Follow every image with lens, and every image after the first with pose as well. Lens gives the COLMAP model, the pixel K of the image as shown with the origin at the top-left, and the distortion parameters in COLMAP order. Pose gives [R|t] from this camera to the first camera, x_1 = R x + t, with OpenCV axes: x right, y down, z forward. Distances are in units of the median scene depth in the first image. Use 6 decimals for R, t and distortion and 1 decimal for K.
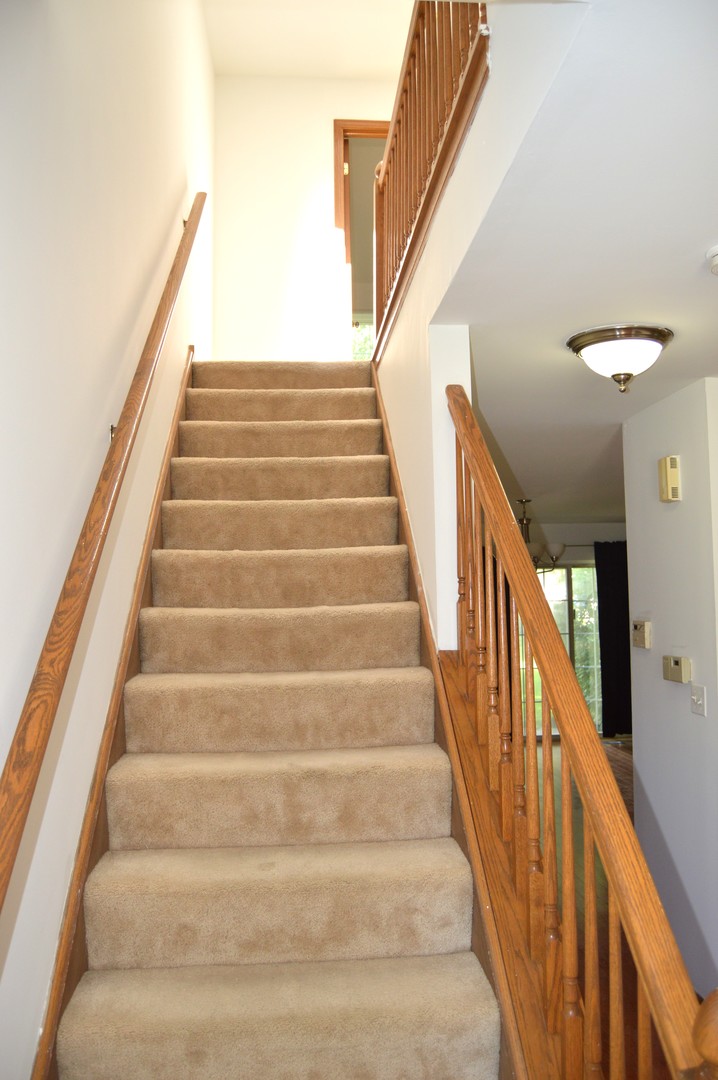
lens RADIAL K [[858.2, 0, 359.0], [0, 858.2, 540.0], [0, 0, 1]] dist [-0.092052, 0.039175]
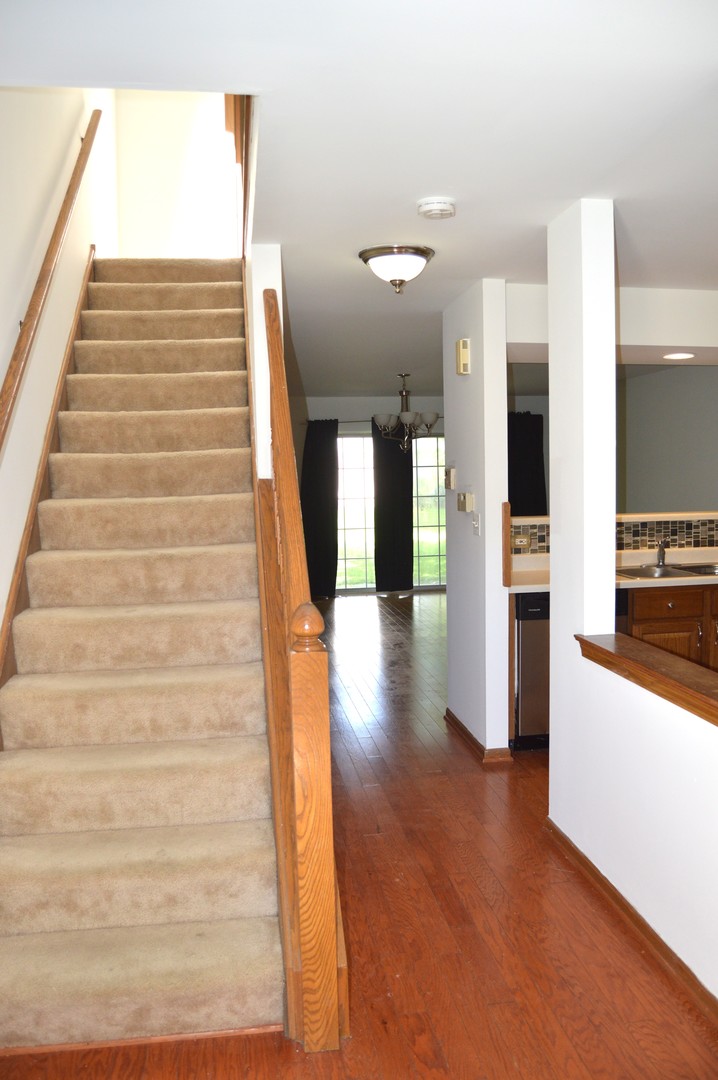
lens RADIAL K [[858.2, 0, 359.0], [0, 858.2, 540.0], [0, 0, 1]] dist [-0.092052, 0.039175]
pose [[0.997895, -0.010149, 0.064054, 0.154112], [0.000855, 0.989651, 0.143493, 0.022449], [-0.064847, -0.143136, 0.987576, -0.408461]]
